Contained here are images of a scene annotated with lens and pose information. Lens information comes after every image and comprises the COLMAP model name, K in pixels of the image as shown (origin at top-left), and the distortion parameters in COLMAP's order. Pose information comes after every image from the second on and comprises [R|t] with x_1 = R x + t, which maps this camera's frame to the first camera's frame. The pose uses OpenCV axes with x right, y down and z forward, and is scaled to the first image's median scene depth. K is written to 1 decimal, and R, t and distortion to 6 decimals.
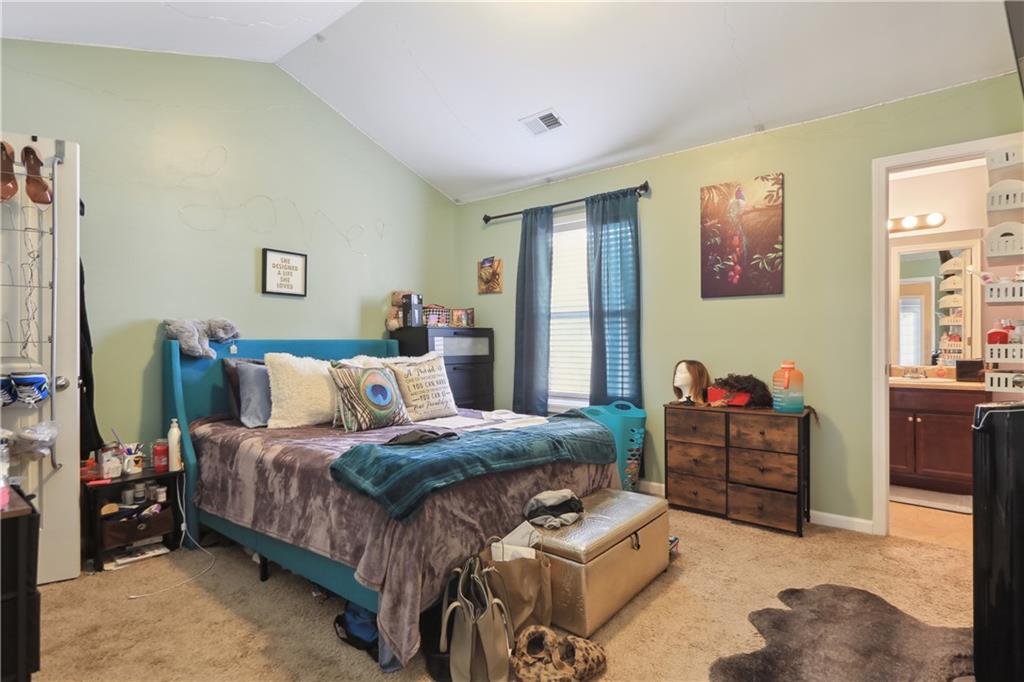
lens RADIAL K [[495.8, 0, 519.7], [0, 495.8, 339.3], [0, 0, 1]] dist [-0.009740, 0.000193]
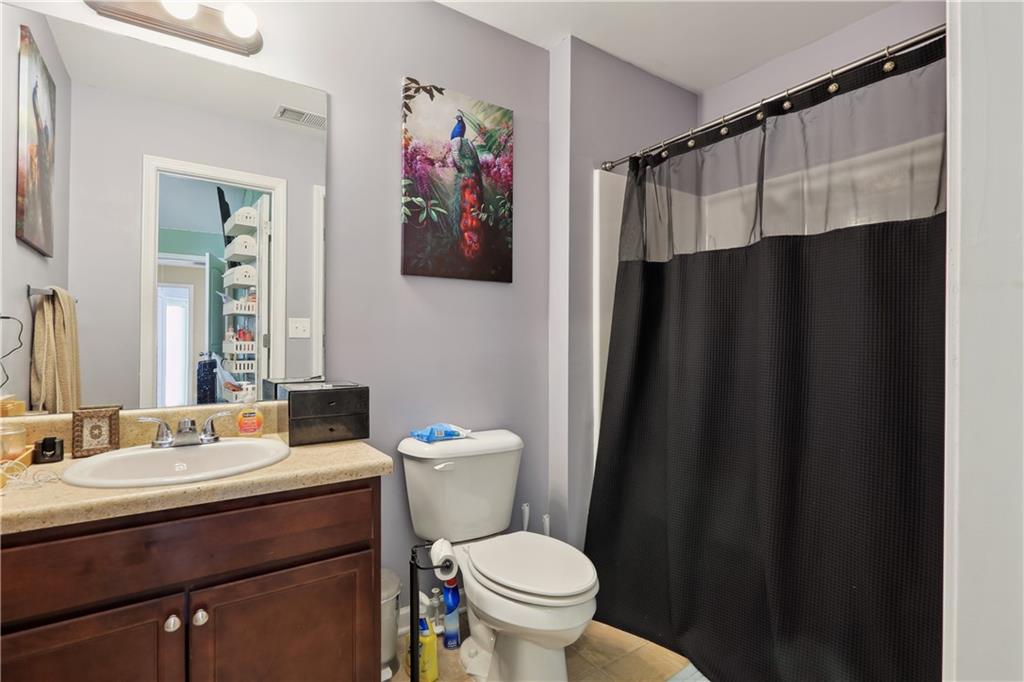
lens RADIAL K [[495.8, 0, 519.7], [0, 495.8, 339.3], [0, 0, 1]] dist [-0.009740, 0.000193]
pose [[0.291838, -0.000011, 0.956468, 0.394568], [-0.003851, 0.999992, 0.001187, -0.000110], [-0.956460, -0.004030, 0.291836, 0.494033]]
